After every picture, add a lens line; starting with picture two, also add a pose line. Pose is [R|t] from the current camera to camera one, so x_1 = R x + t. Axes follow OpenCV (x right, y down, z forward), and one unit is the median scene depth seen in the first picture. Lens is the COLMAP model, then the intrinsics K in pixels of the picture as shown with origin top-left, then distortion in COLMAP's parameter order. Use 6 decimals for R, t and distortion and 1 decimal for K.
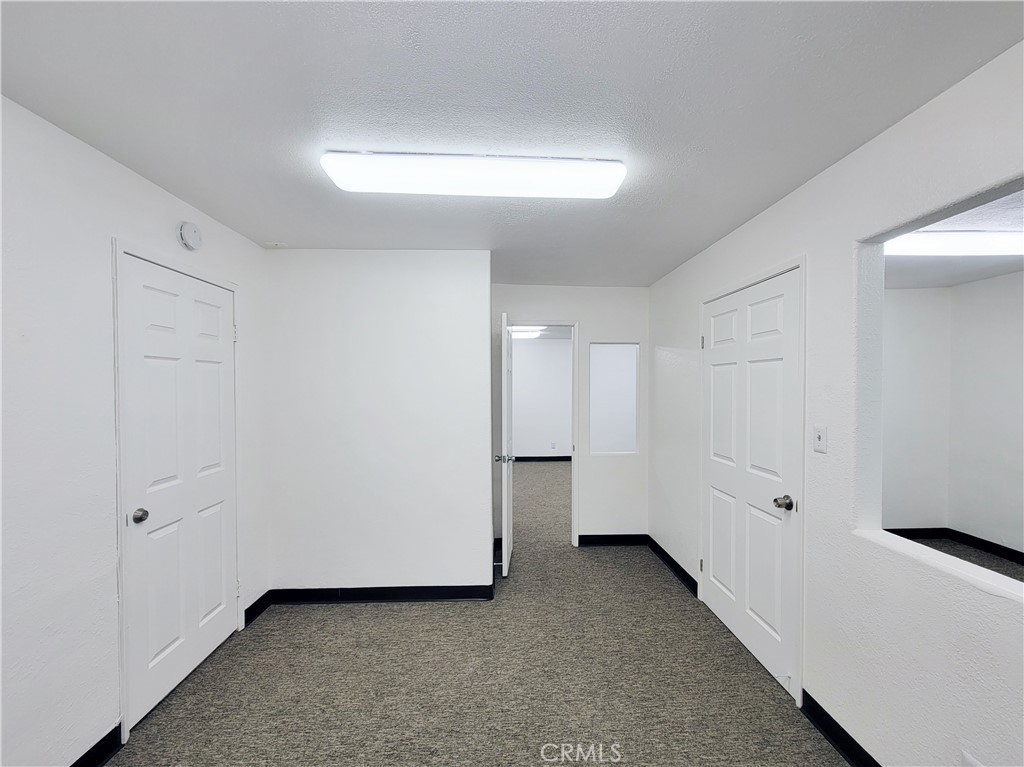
lens RADIAL K [[427.5, 0, 522.2], [0, 427.5, 388.8], [0, 0, 1]] dist [0.000374, 0.000636]
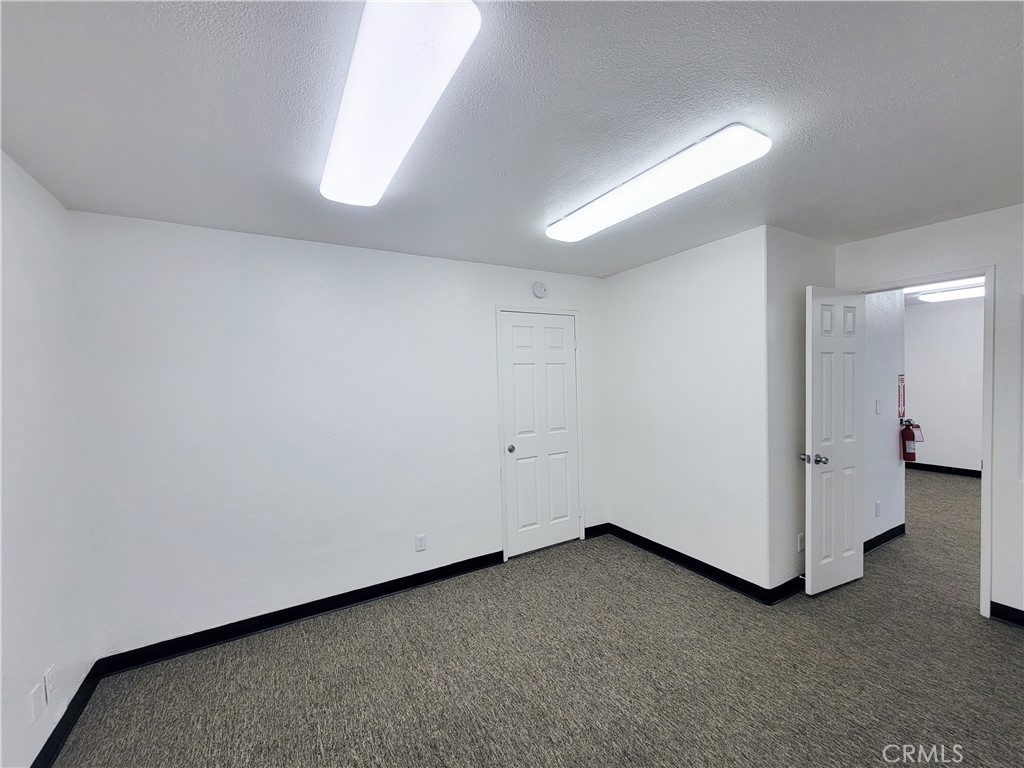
lens RADIAL K [[420.3, 0, 517.9], [0, 420.3, 389.9], [0, 0, 1]] dist [0.001724, 0.000177]
pose [[0.461653, 0.016348, -0.886910, 0.587787], [0.018520, 0.999435, 0.028063, -0.010731], [0.886867, -0.029381, 0.461089, 0.137503]]
